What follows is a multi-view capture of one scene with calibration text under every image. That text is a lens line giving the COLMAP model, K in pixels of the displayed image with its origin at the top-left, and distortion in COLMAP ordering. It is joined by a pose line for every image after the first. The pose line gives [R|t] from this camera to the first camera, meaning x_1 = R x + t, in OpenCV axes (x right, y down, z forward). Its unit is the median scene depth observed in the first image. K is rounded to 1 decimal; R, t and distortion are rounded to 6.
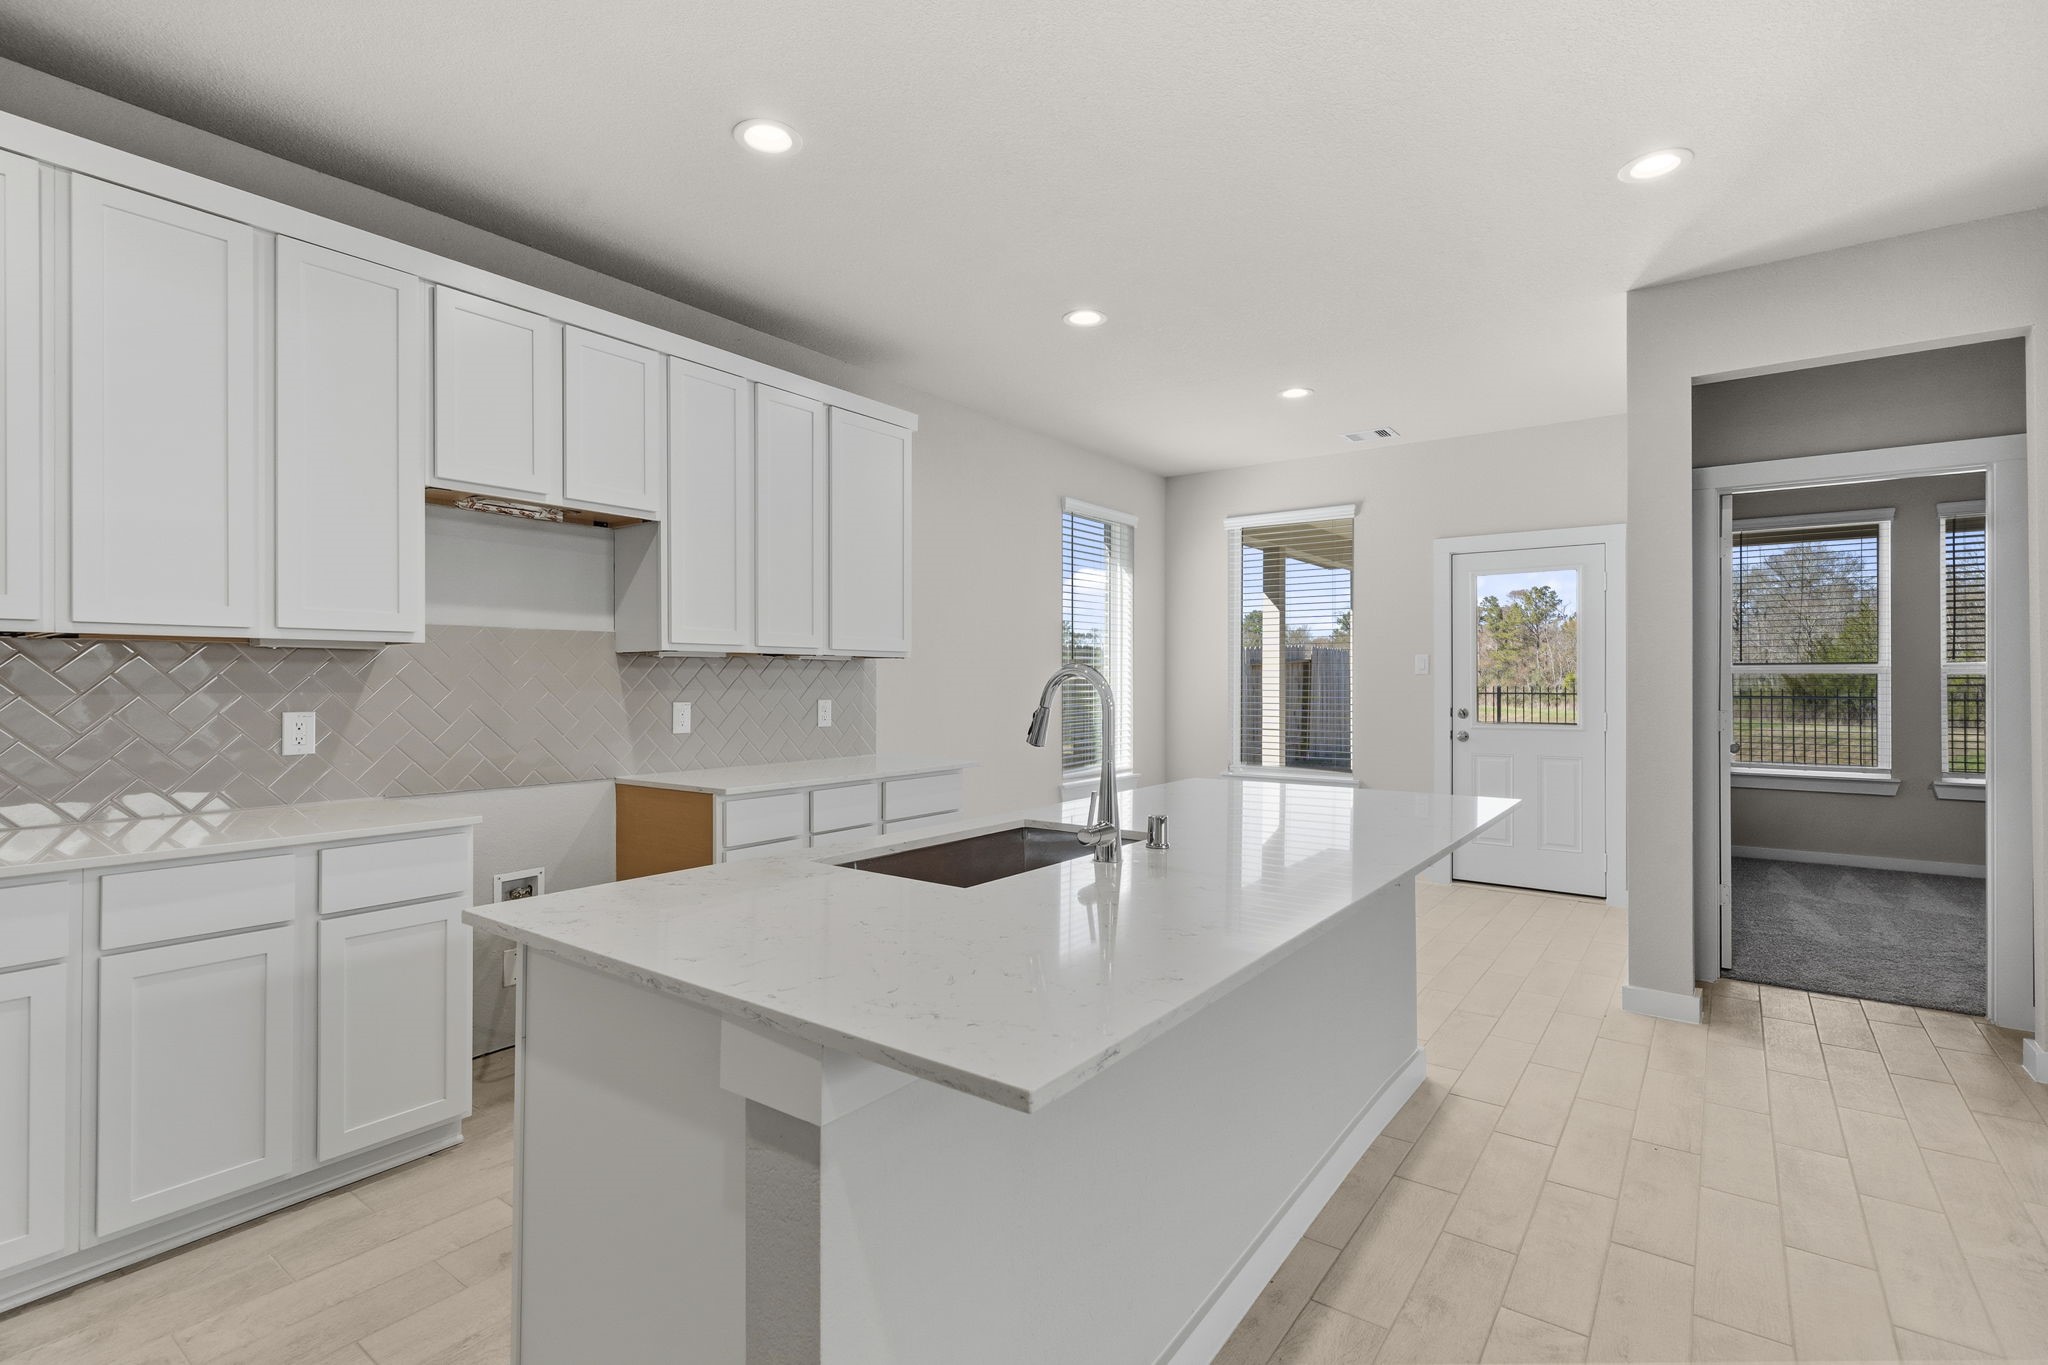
lens RADIAL K [[948.4, 0, 1022.3], [0, 948.4, 674.6], [0, 0, 1]] dist [0.003647, 0.000030]
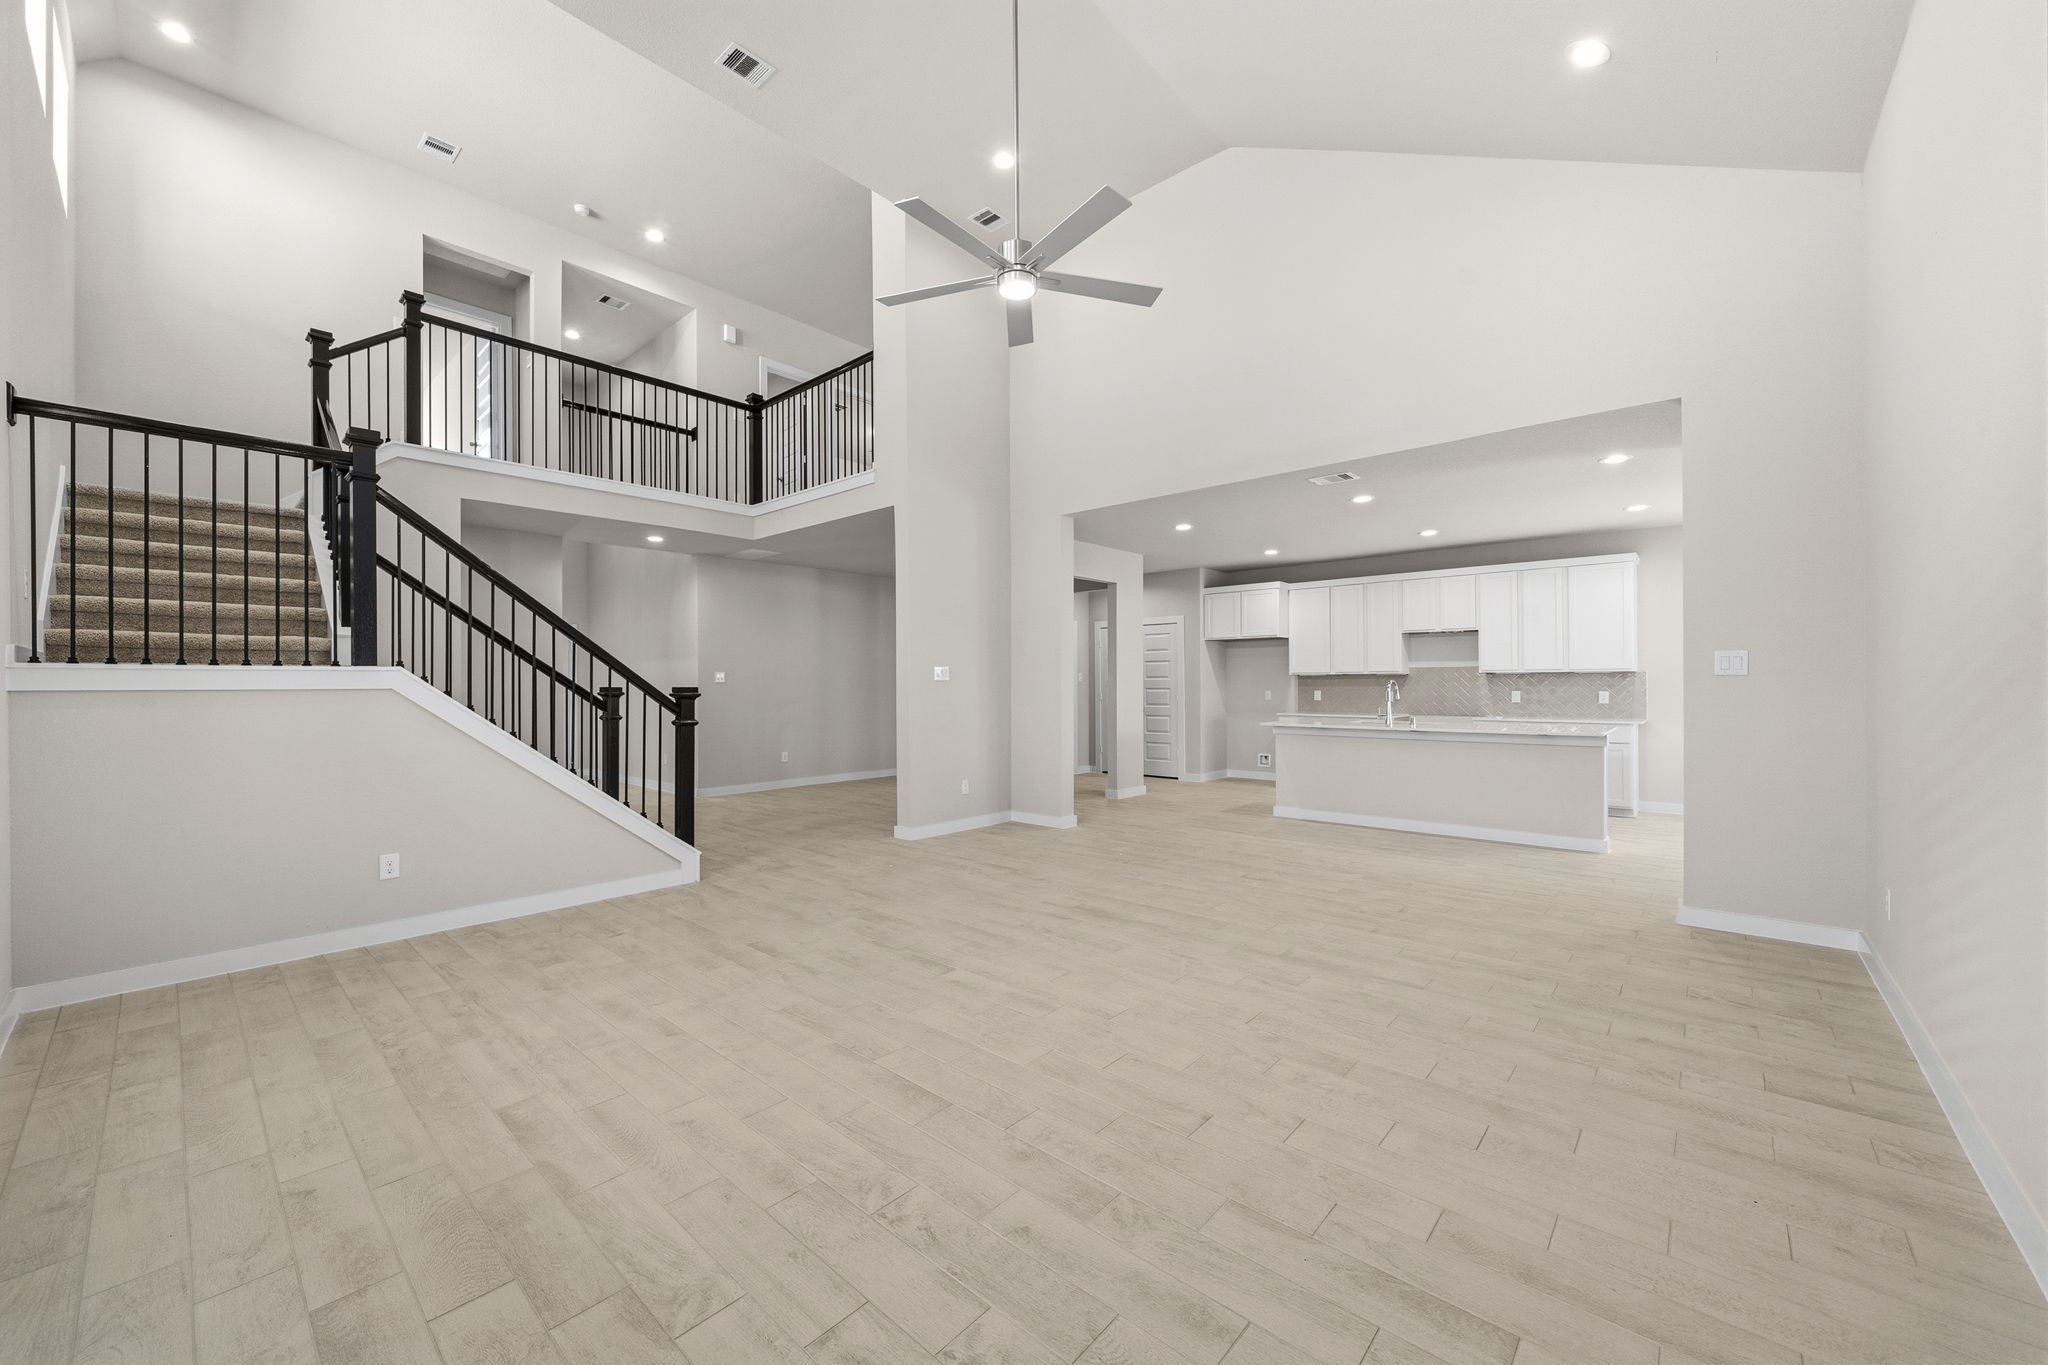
lens RADIAL K [[776.2, 0, 1006.9], [0, 776.2, 688.2], [0, 0, 1]] dist [-0.006070, 0.000054]
pose [[-0.100401, -0.003063, -0.994942, 1.265864], [0.003345, 0.999989, -0.003416, 0.015472], [0.994941, -0.003671, -0.100389, -0.140549]]
